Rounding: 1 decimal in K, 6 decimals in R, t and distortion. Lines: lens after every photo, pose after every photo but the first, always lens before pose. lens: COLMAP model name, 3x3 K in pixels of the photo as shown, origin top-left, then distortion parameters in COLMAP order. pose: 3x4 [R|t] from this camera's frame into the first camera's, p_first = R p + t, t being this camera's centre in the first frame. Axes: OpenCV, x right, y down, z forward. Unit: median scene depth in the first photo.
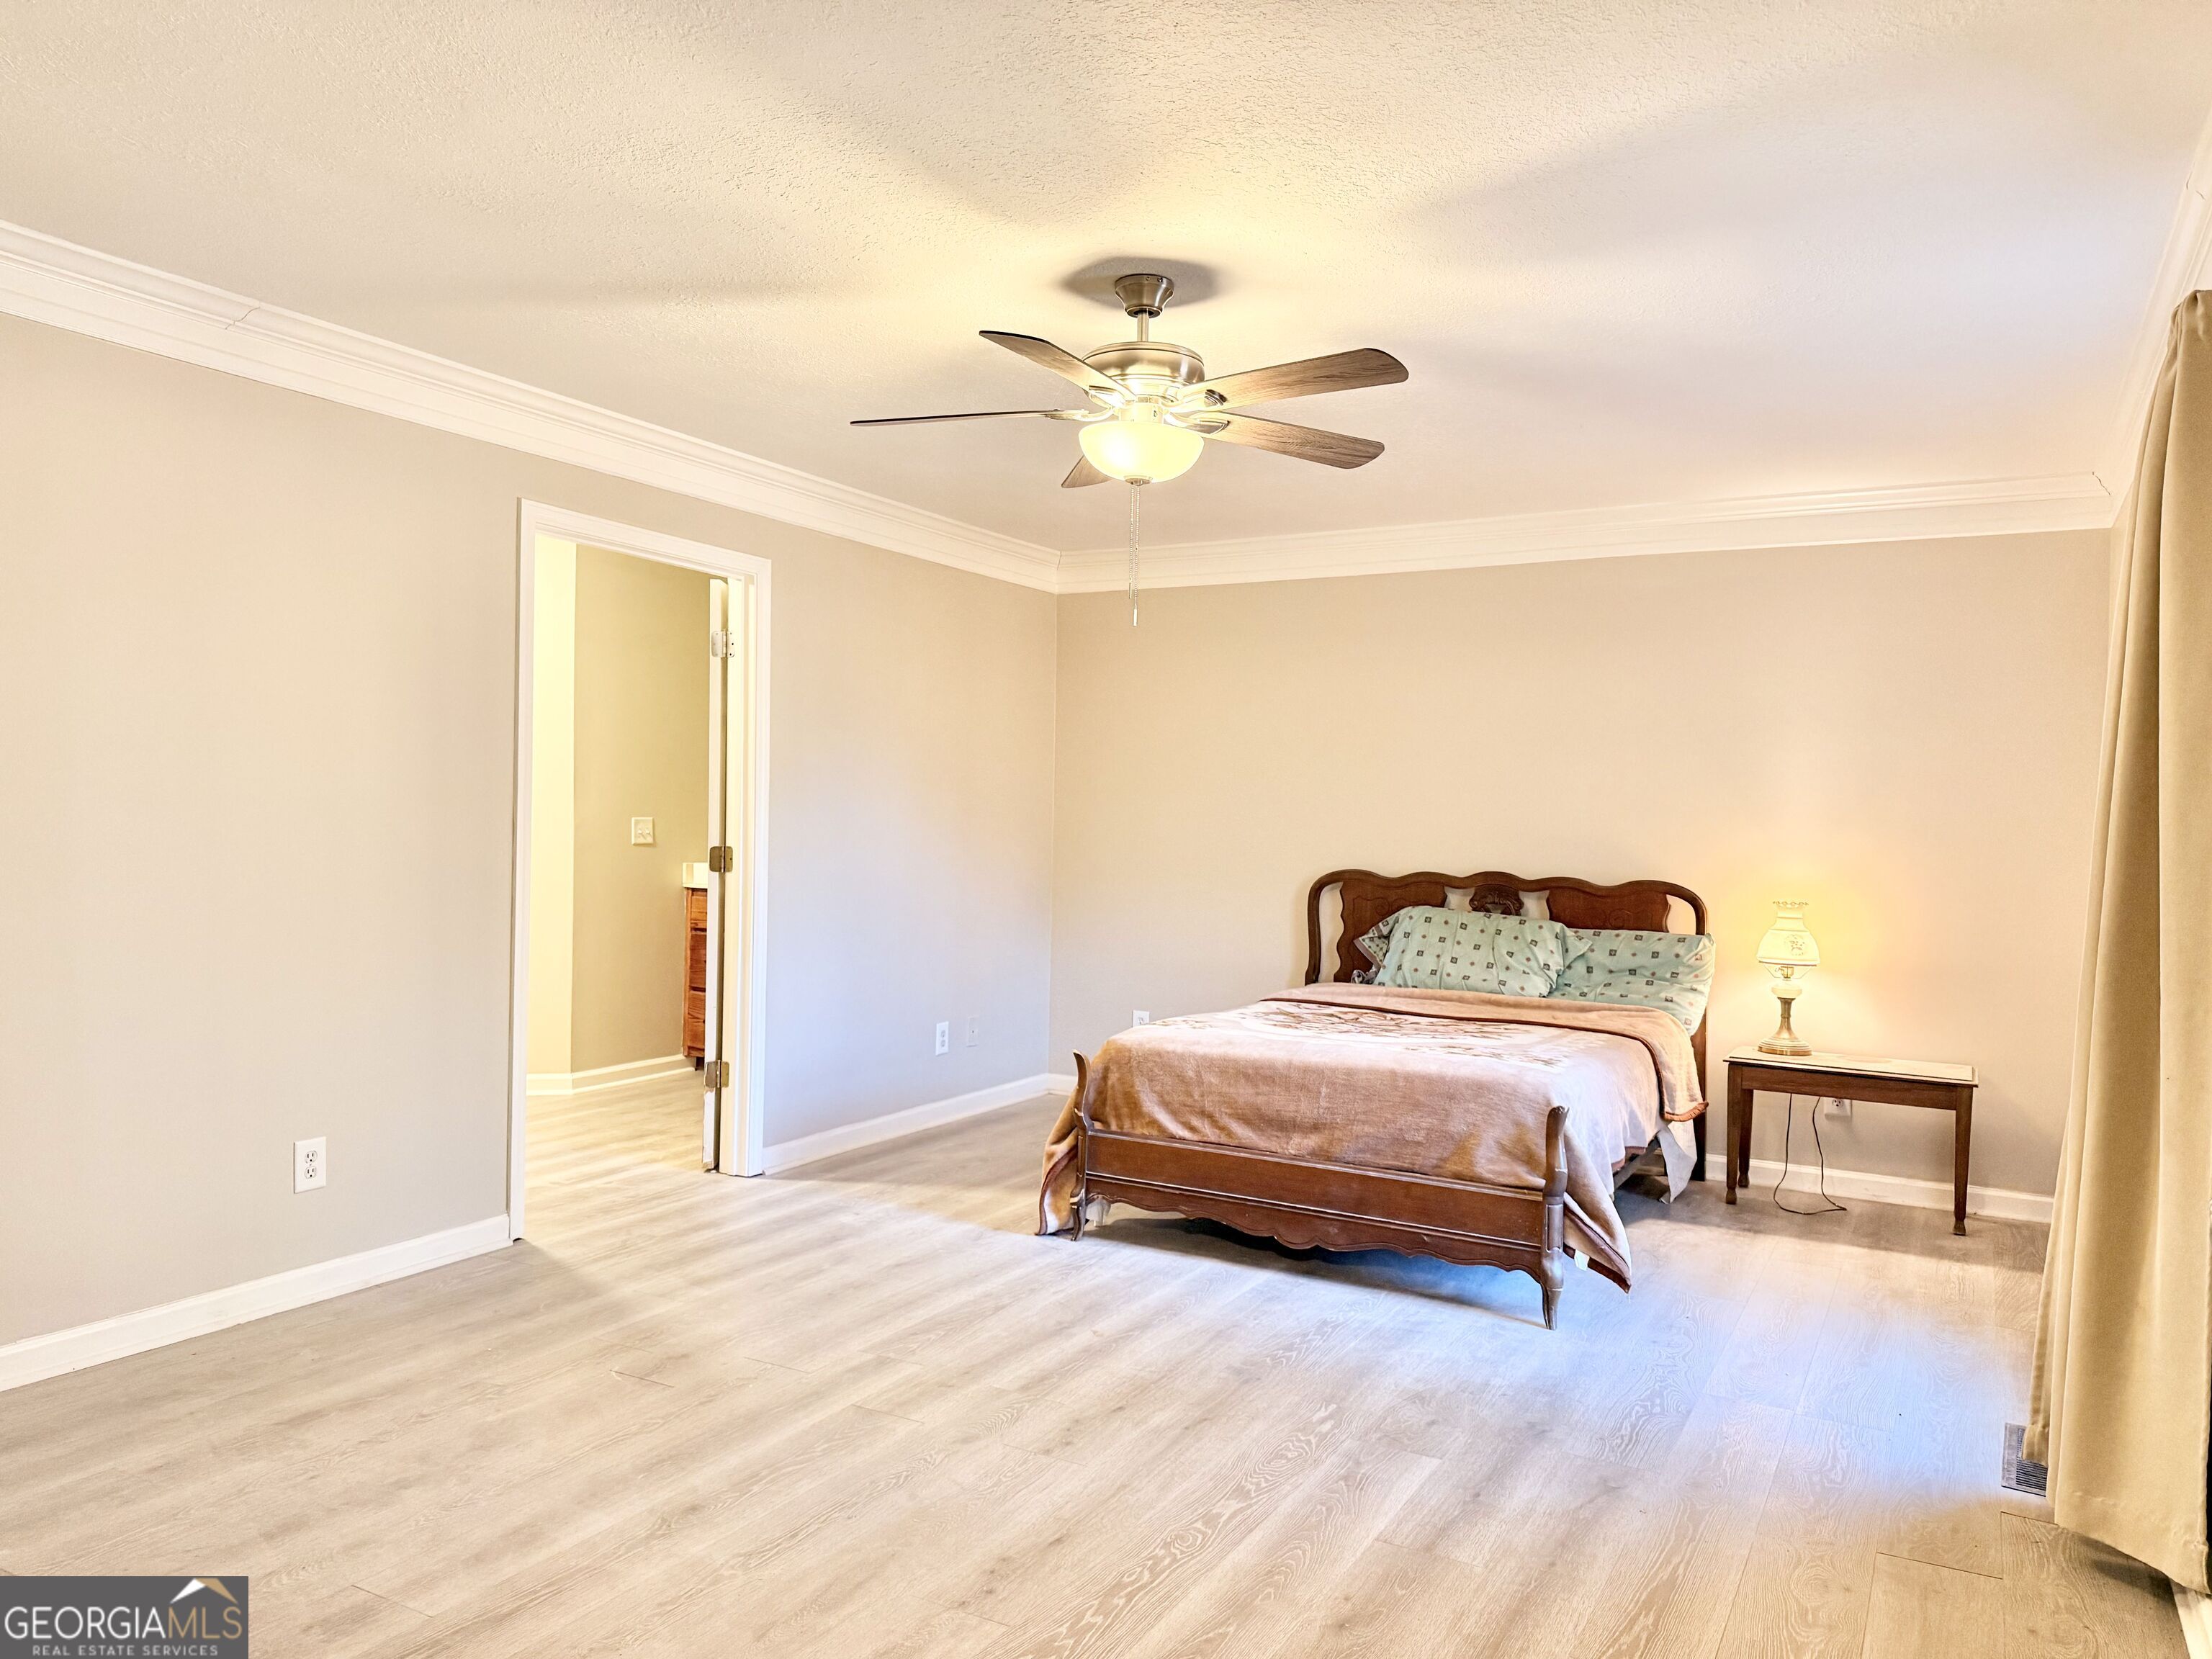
lens RADIAL K [[1581.1, 0, 1103.8], [0, 1581.1, 833.7], [0, 0, 1]] dist [0.079006, -0.045276]
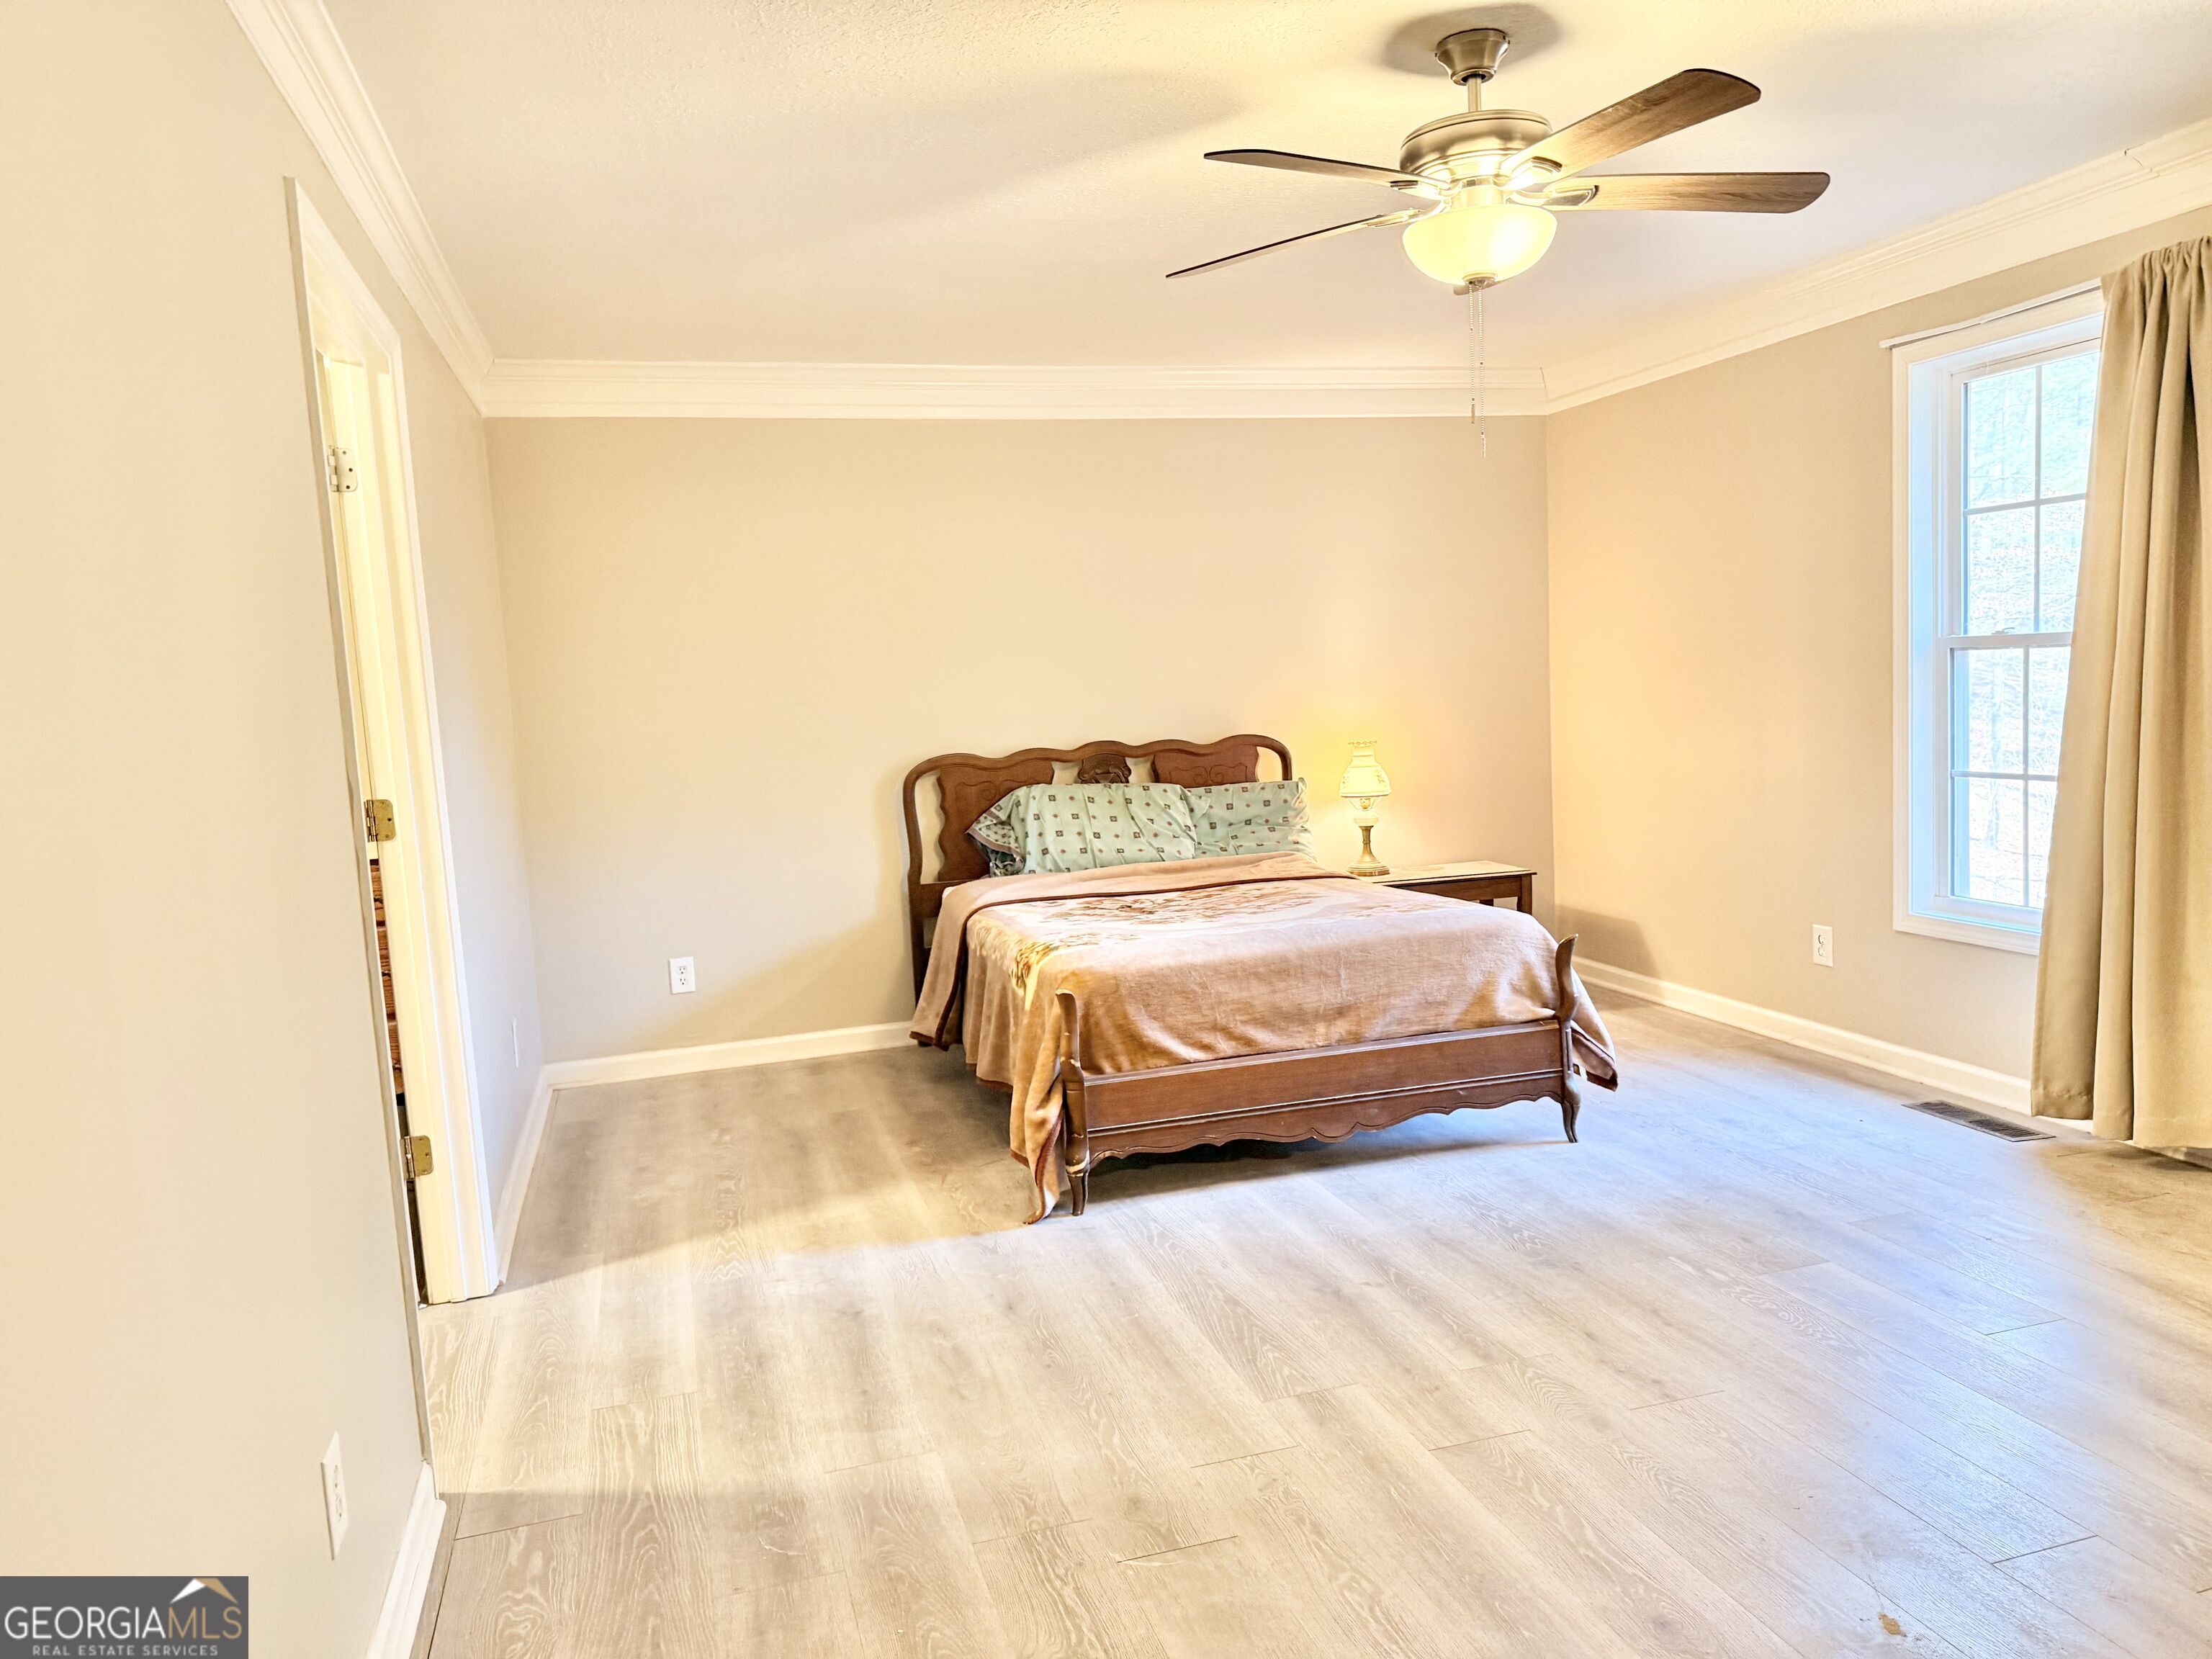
lens RADIAL K [[1581.1, 0, 1108.4], [0, 1581.1, 824.4], [0, 0, 1]] dist [0.079006, -0.045276]
pose [[0.682621, -0.125238, 0.719961, -0.574902], [0.075325, 0.992016, 0.101143, -0.029092], [-0.726880, -0.014811, 0.686605, 0.417584]]
